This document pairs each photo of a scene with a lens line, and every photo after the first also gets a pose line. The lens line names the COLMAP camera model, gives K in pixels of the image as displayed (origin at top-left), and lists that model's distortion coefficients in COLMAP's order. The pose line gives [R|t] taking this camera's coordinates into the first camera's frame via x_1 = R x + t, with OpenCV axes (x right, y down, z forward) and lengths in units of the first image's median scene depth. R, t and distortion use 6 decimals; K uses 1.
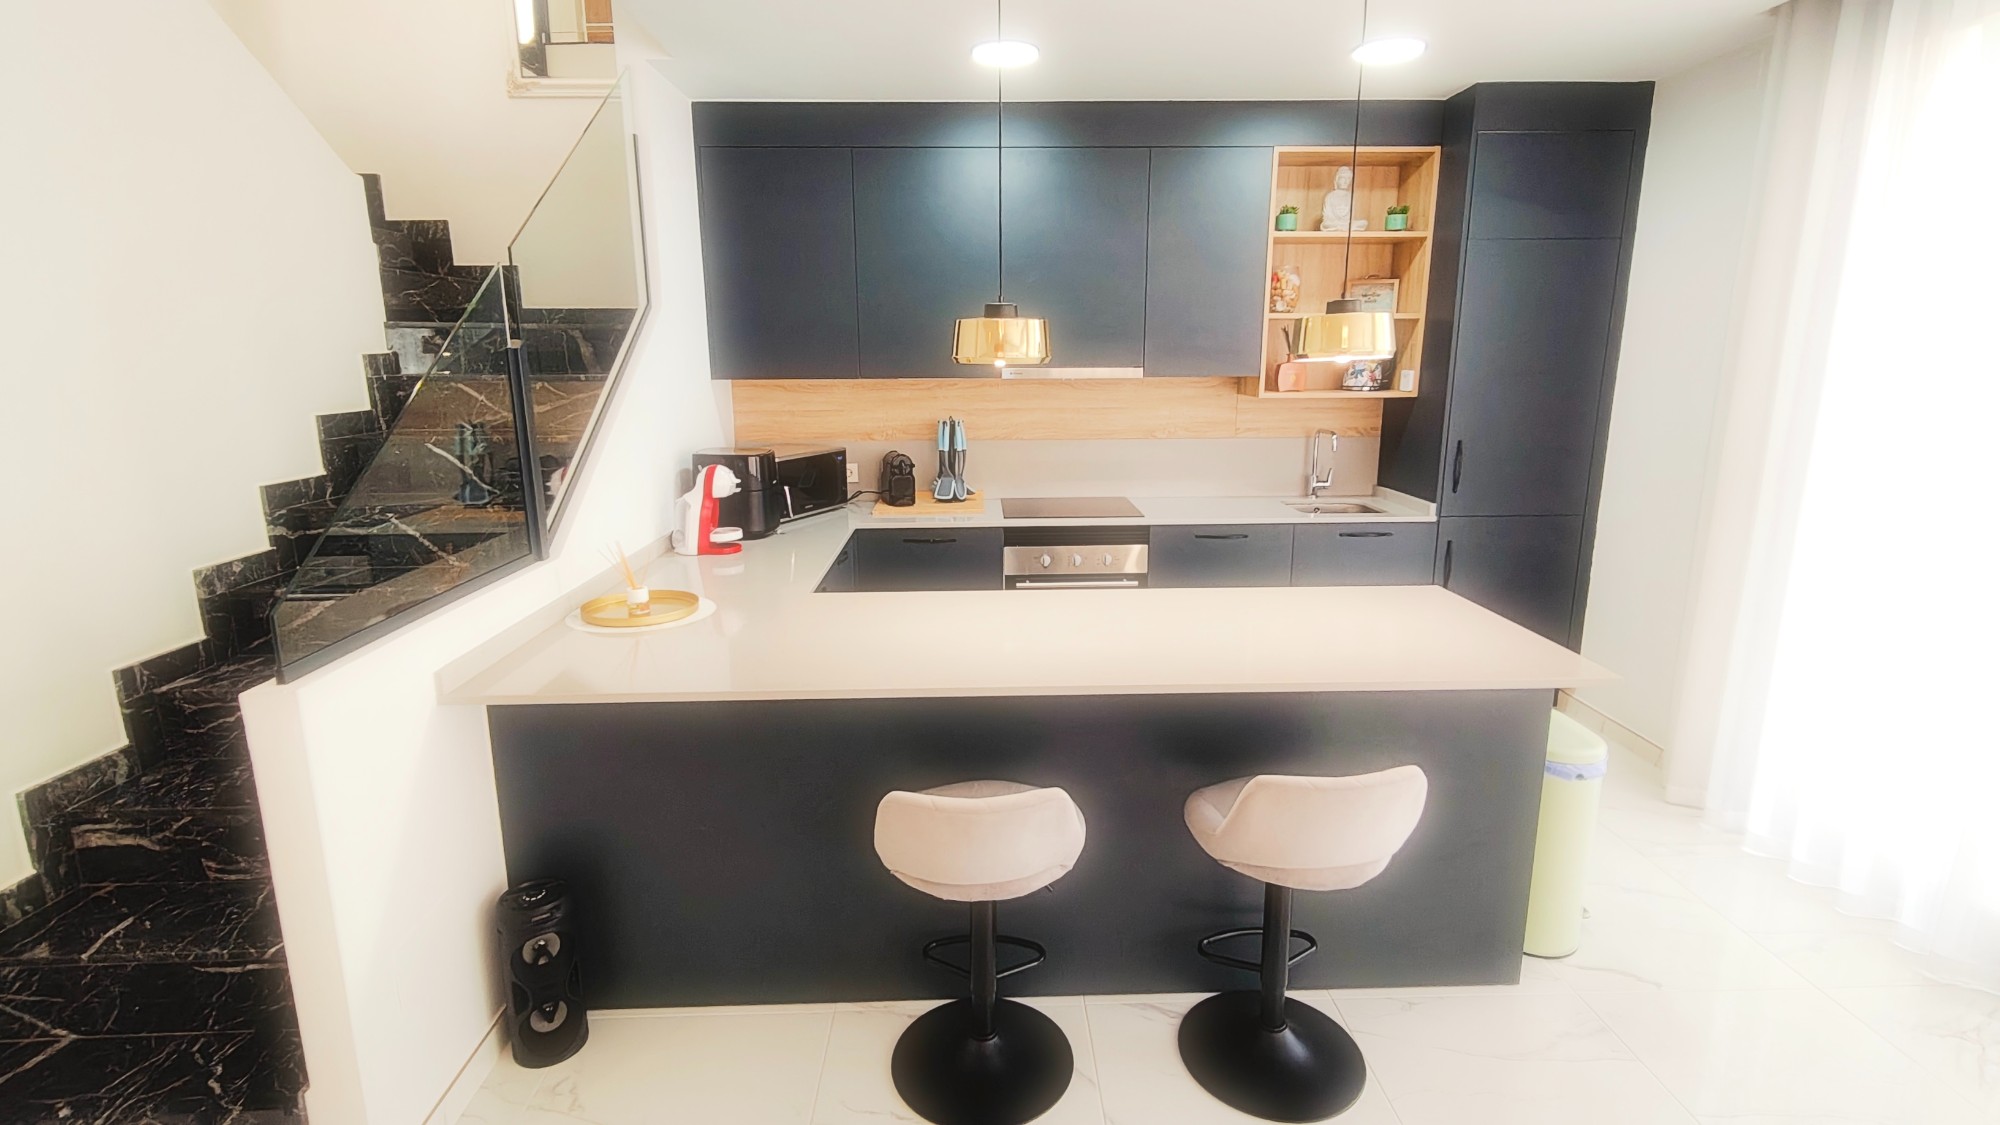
lens RADIAL K [[957.3, 0, 1002.8], [0, 957.3, 552.6], [0, 0, 1]] dist [0.001293, -0.000088]
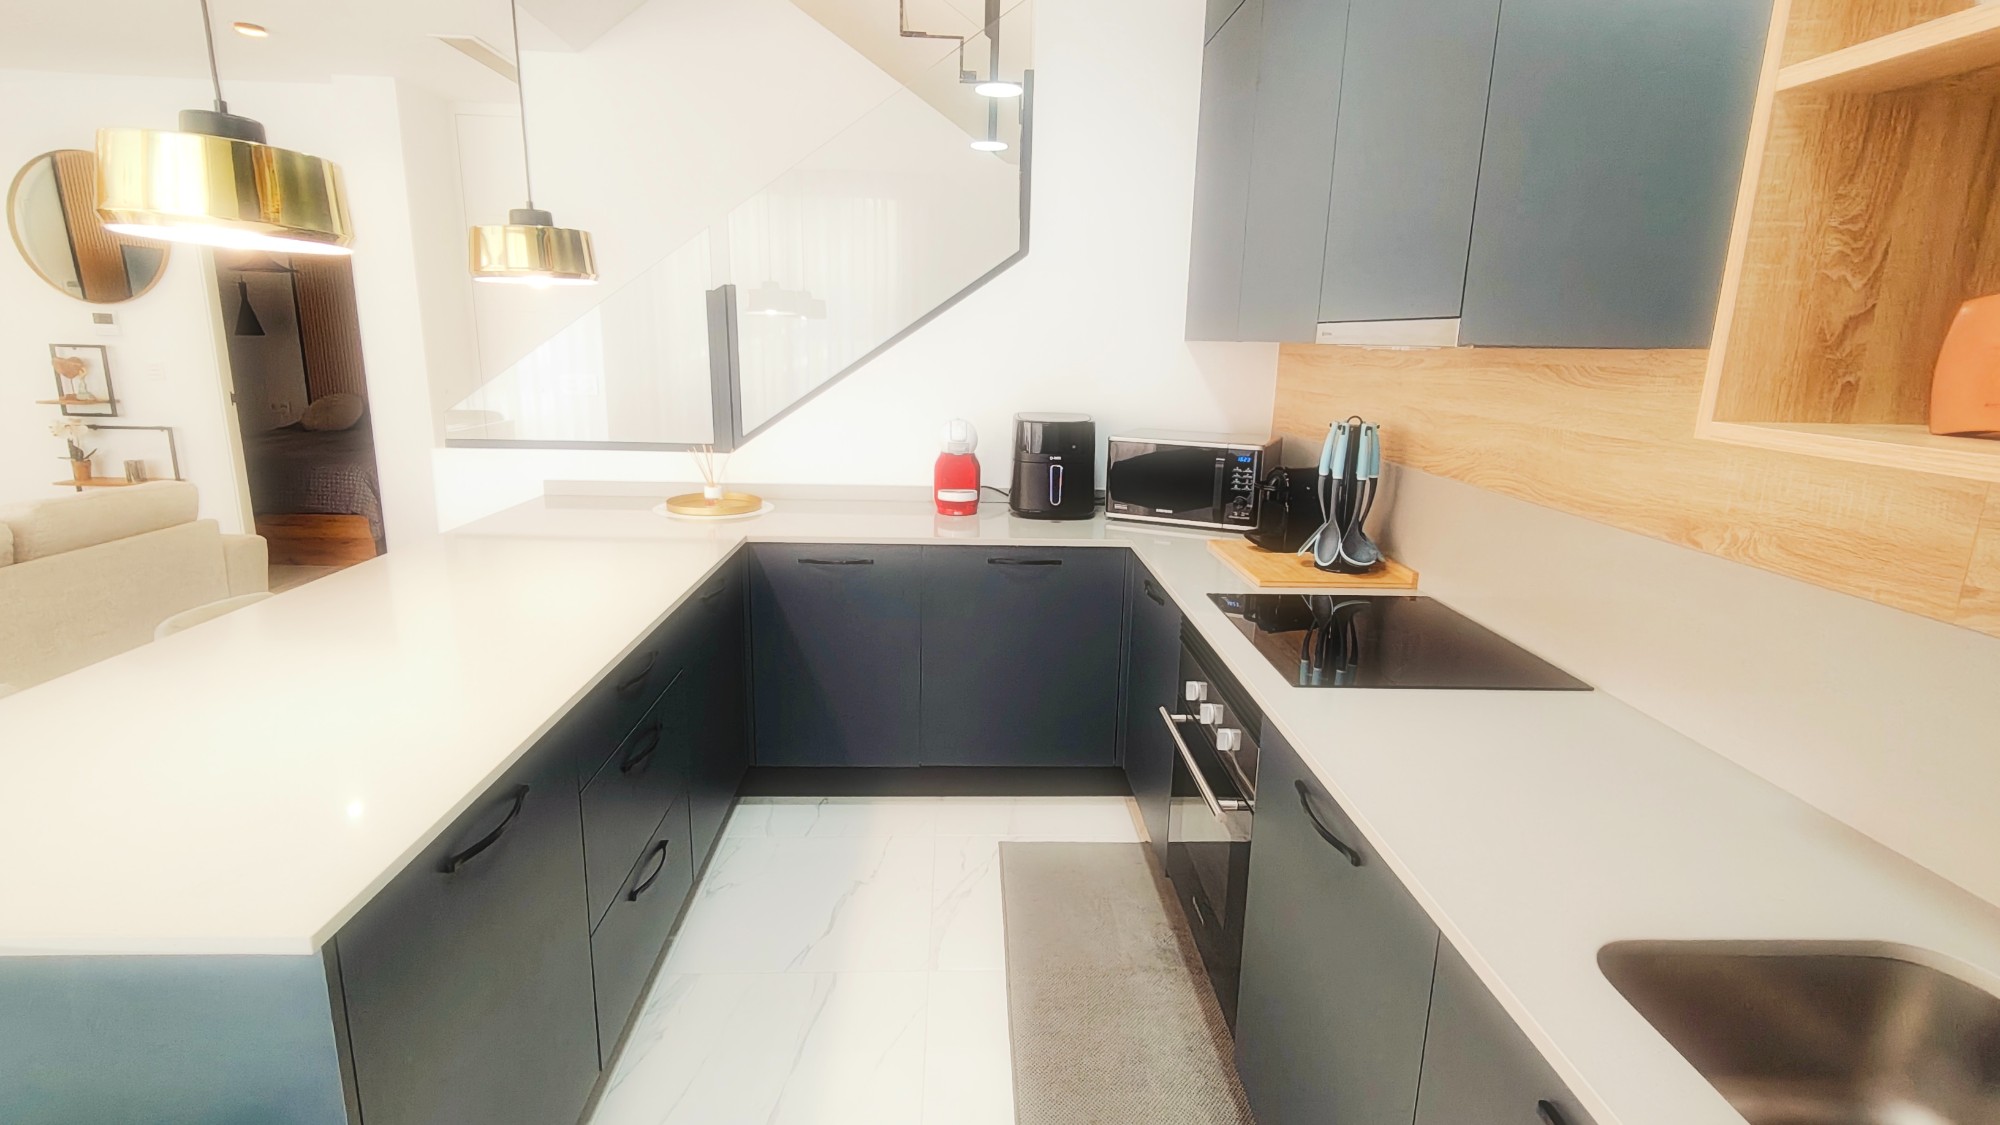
lens RADIAL K [[940.8, 0, 999.6], [0, 940.8, 571.9], [0, 0, 1]] dist [0.004123, -0.000786]
pose [[-0.001915, 0.245410, -0.969417, 0.512569], [-0.227115, 0.943980, 0.239419, -0.146565], [0.973866, 0.220627, 0.053929, 0.820097]]
